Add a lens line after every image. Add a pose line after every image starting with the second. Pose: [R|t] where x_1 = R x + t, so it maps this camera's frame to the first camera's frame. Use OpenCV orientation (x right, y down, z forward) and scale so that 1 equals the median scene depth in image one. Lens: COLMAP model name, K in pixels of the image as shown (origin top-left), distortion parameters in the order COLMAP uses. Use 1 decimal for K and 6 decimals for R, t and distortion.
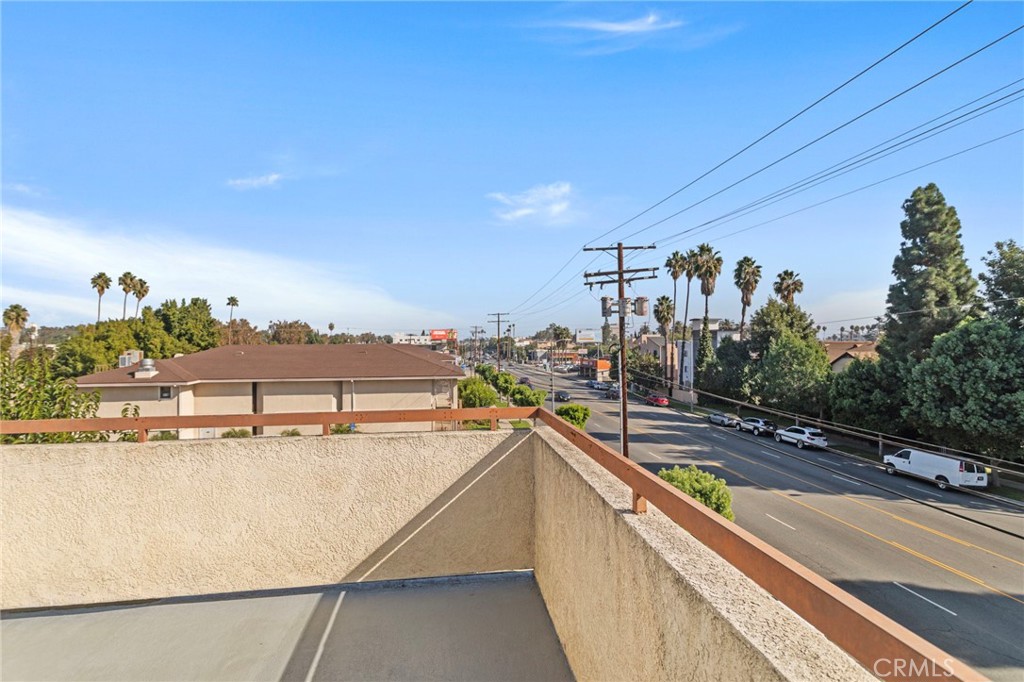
lens RADIAL K [[487.9, 0, 505.1], [0, 487.9, 336.9], [0, 0, 1]] dist [0.002773, 0.000011]
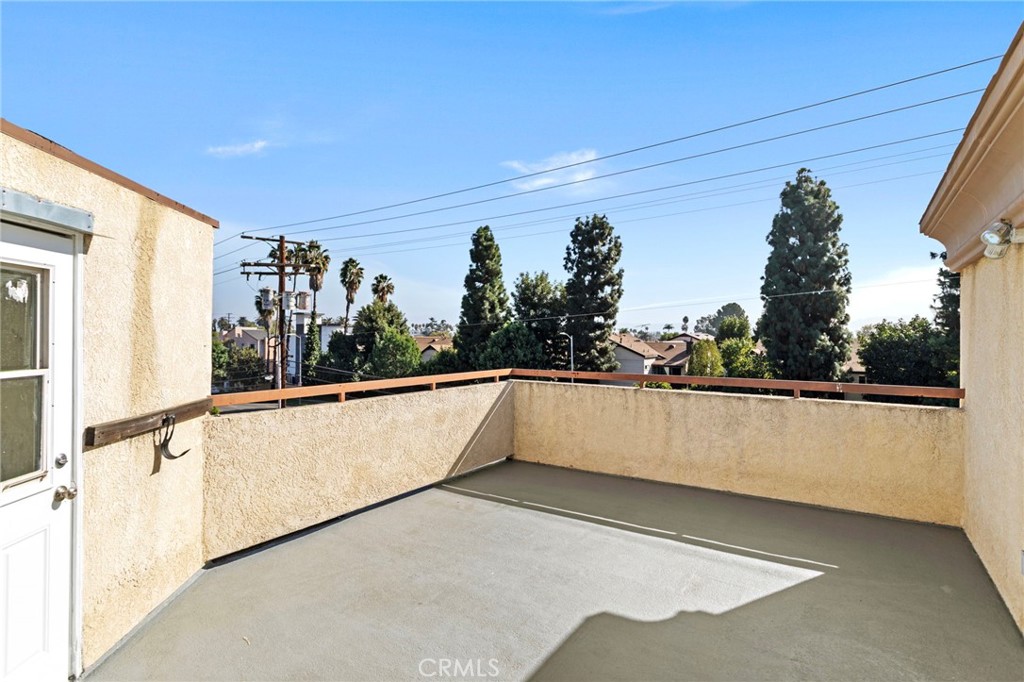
lens RADIAL K [[487.9, 0, 513.1], [0, 487.9, 332.8], [0, 0, 1]] dist [0.002773, 0.000011]
pose [[0.682024, 0.016026, 0.731155, -0.100159], [-0.018736, 0.999815, -0.004438, 0.001276], [-0.731090, -0.010672, 0.682197, -0.020205]]
